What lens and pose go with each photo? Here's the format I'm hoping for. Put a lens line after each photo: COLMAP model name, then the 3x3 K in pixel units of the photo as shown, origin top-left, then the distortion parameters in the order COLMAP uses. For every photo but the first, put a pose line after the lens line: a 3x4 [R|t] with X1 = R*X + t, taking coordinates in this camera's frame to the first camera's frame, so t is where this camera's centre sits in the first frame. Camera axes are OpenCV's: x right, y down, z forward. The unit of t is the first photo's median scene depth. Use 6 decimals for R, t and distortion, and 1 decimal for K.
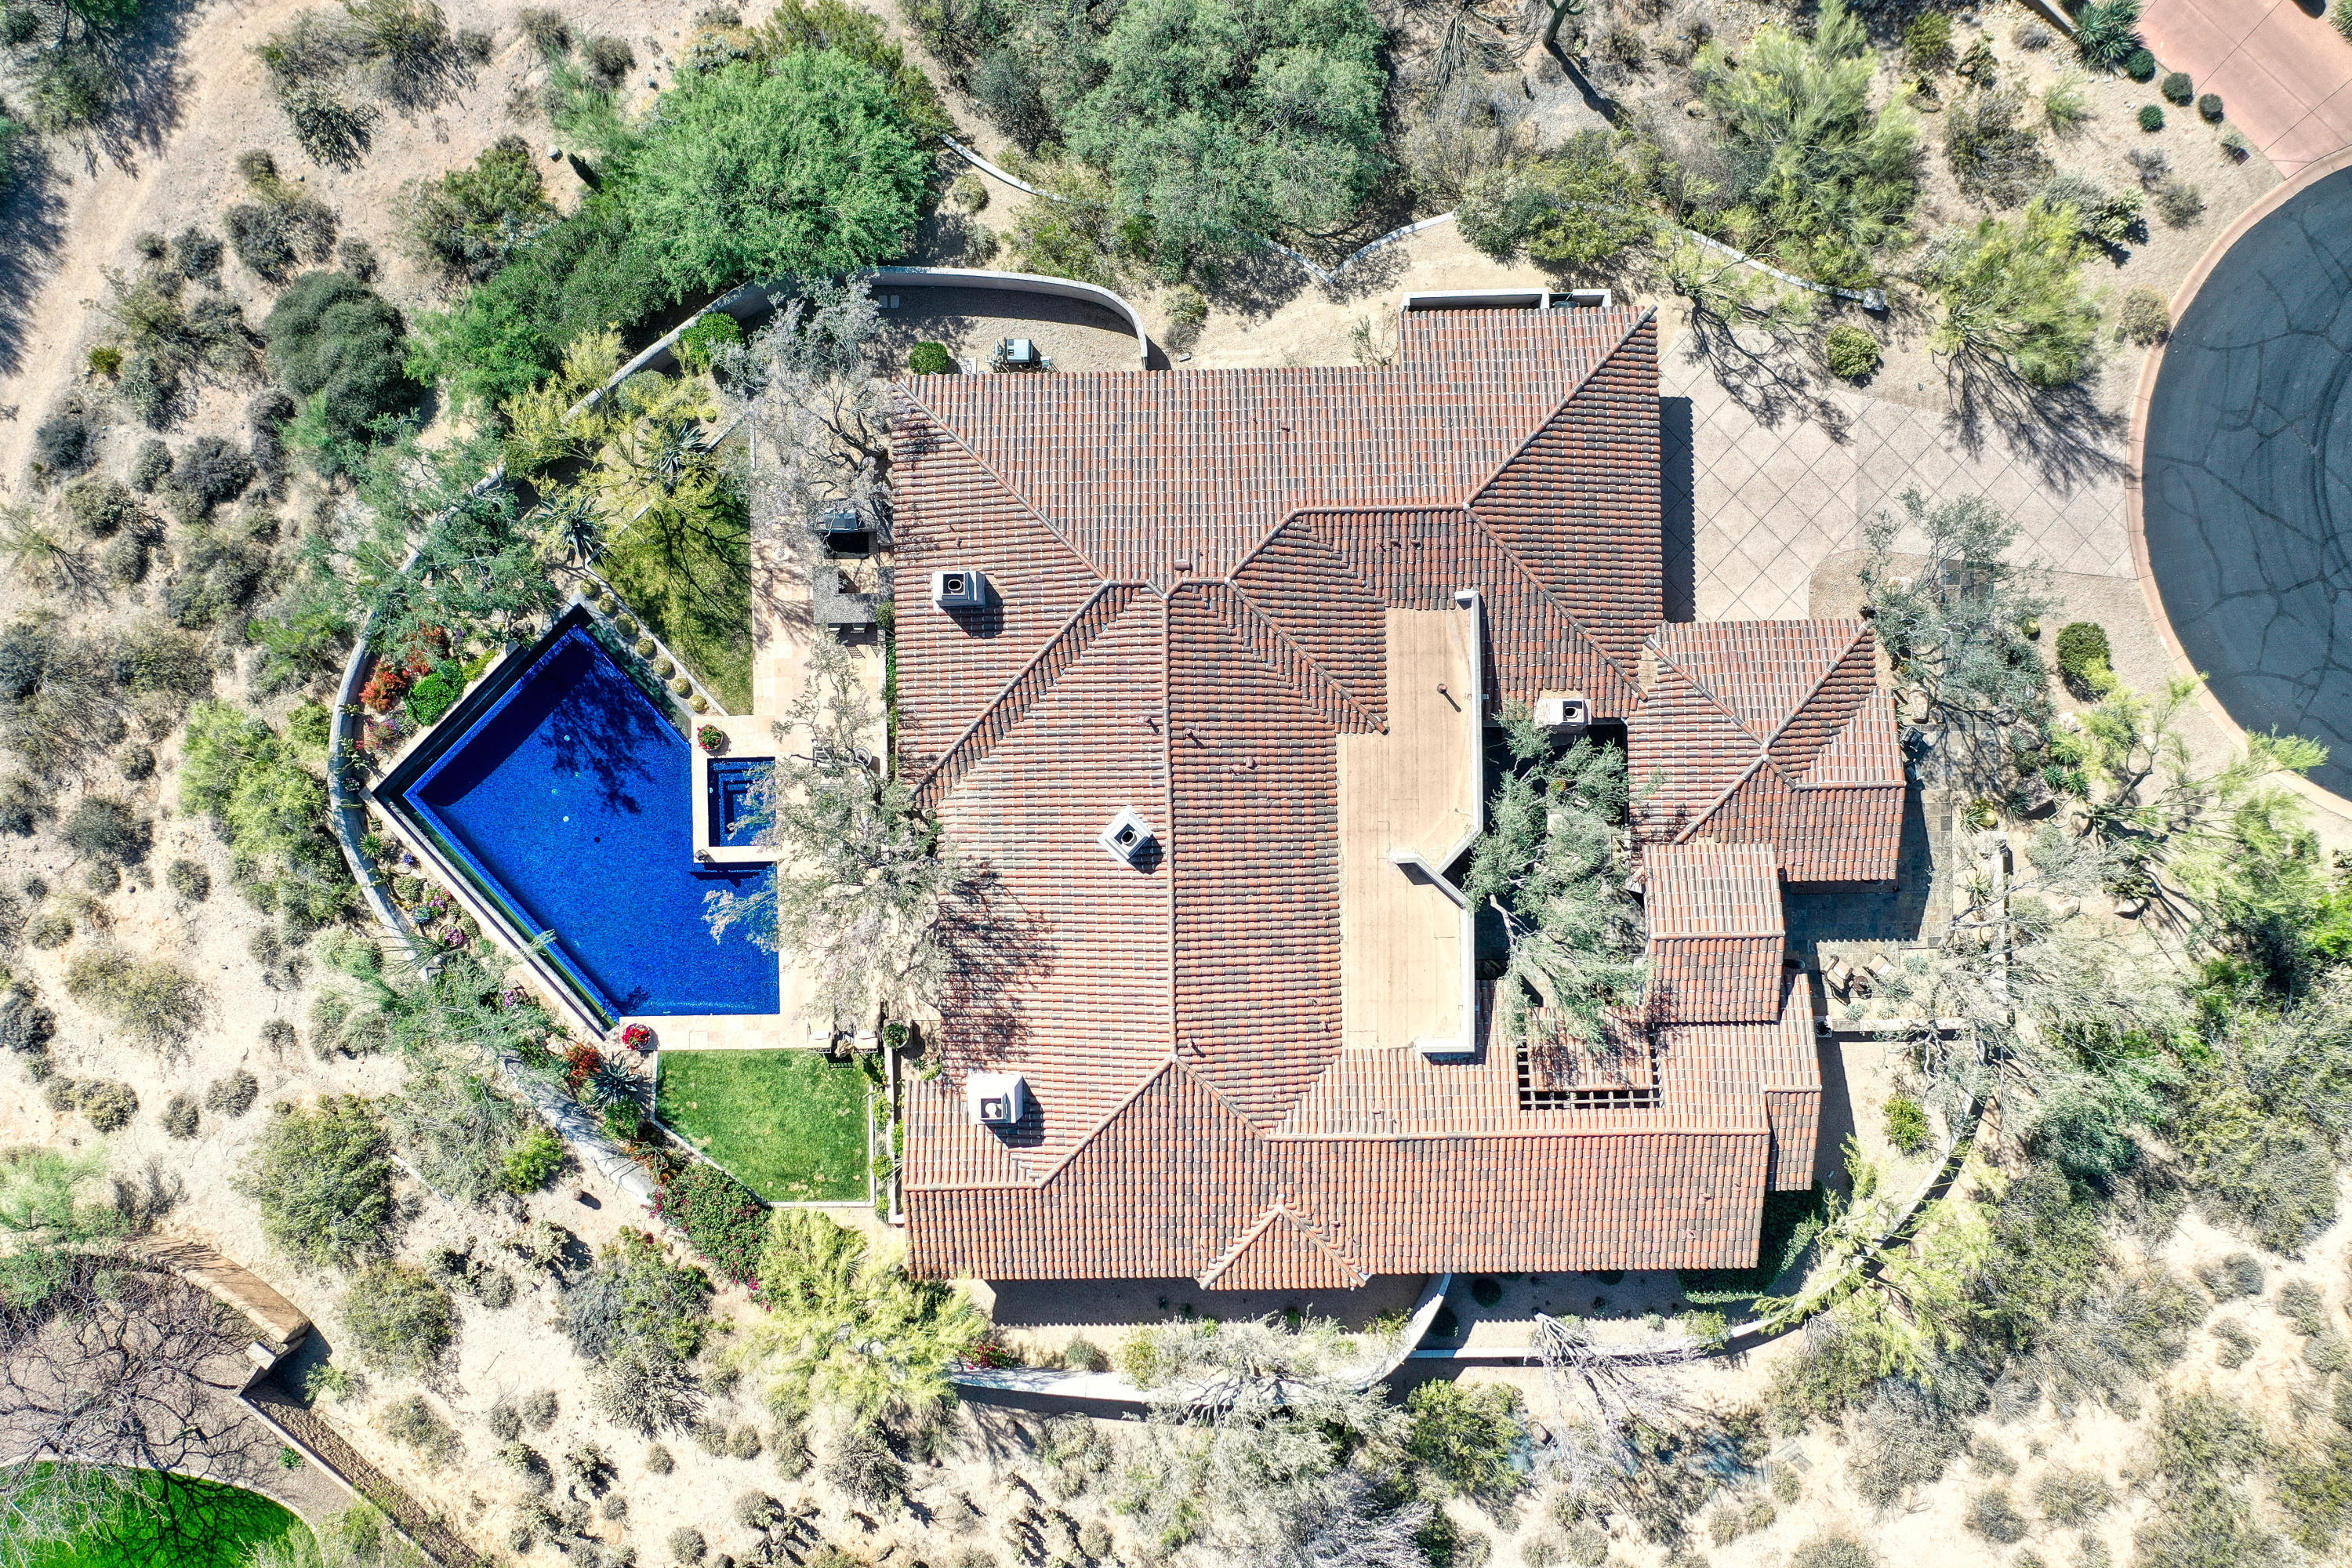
lens RADIAL K [[1869.0, 0, 1175.6], [0, 1869.0, 753.2], [0, 0, 1]] dist [0.003018, 0.003277]
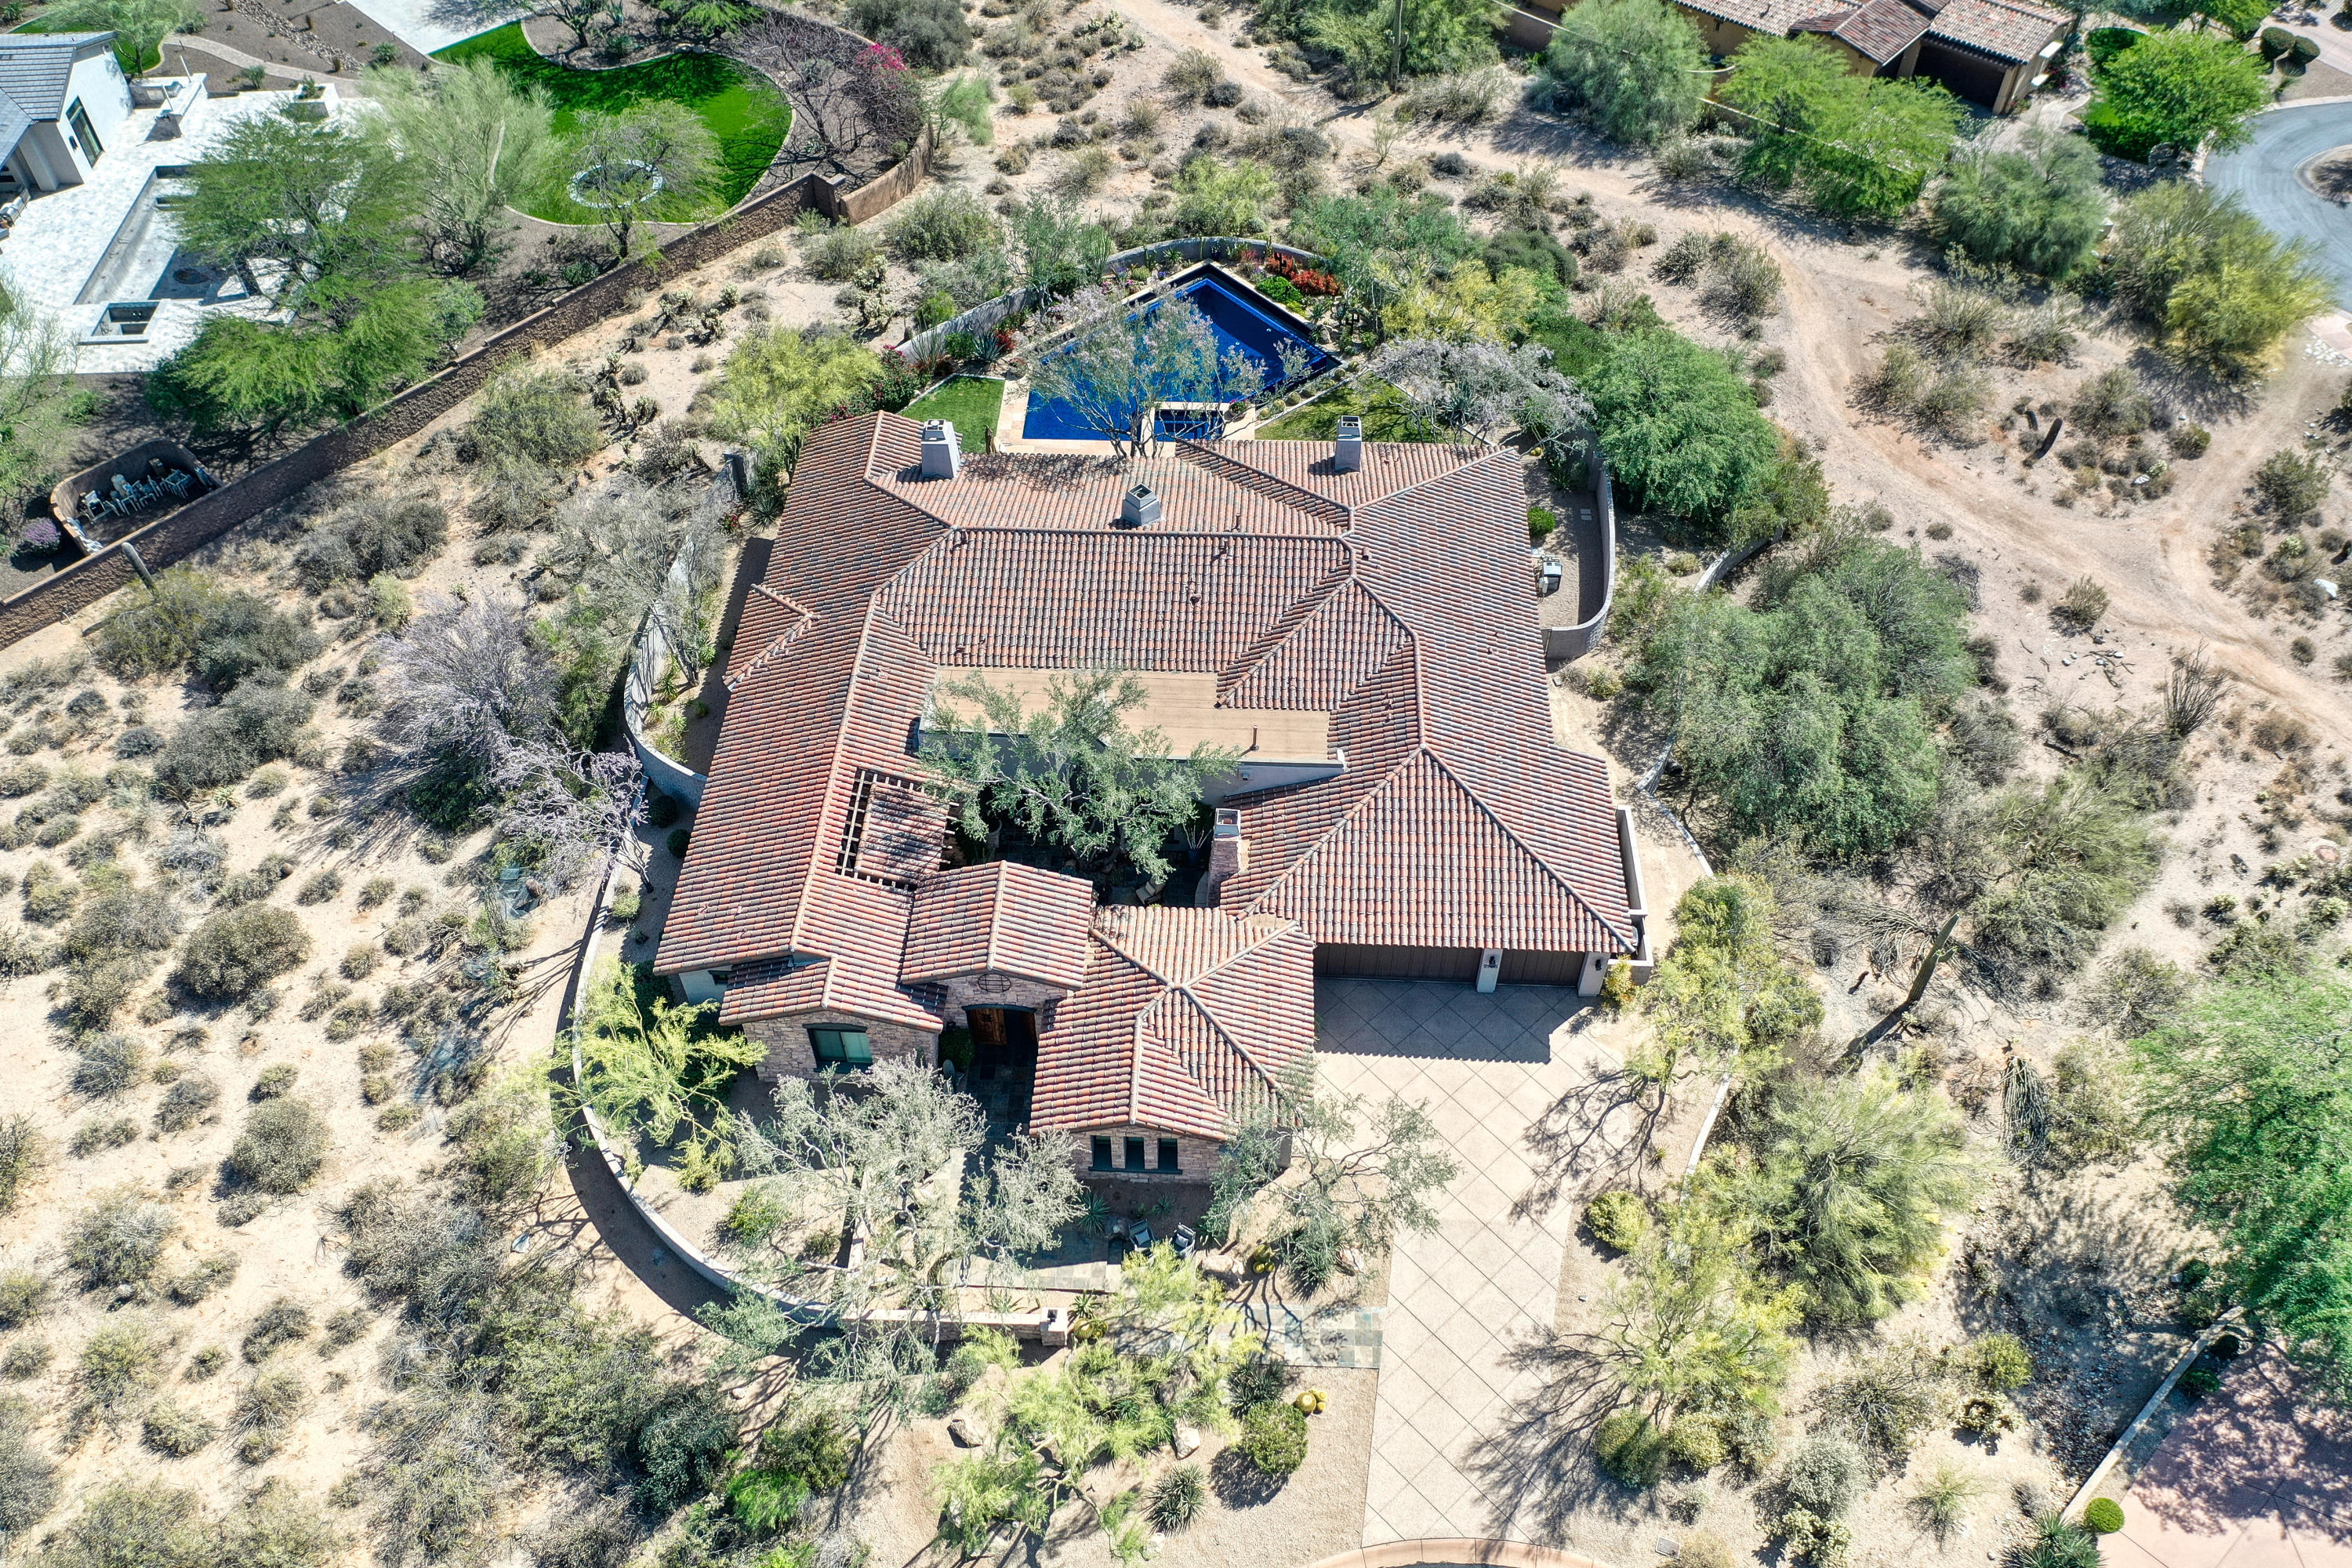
lens RADIAL K [[1869.0, 0, 1175.6], [0, 1869.0, 753.2], [0, 0, 1]] dist [0.003018, 0.003277]
pose [[-0.064486, 0.750949, -0.657204, 0.793437], [-0.997877, -0.042531, 0.049316, -0.039451], [0.009083, 0.658989, 0.752098, 0.175795]]
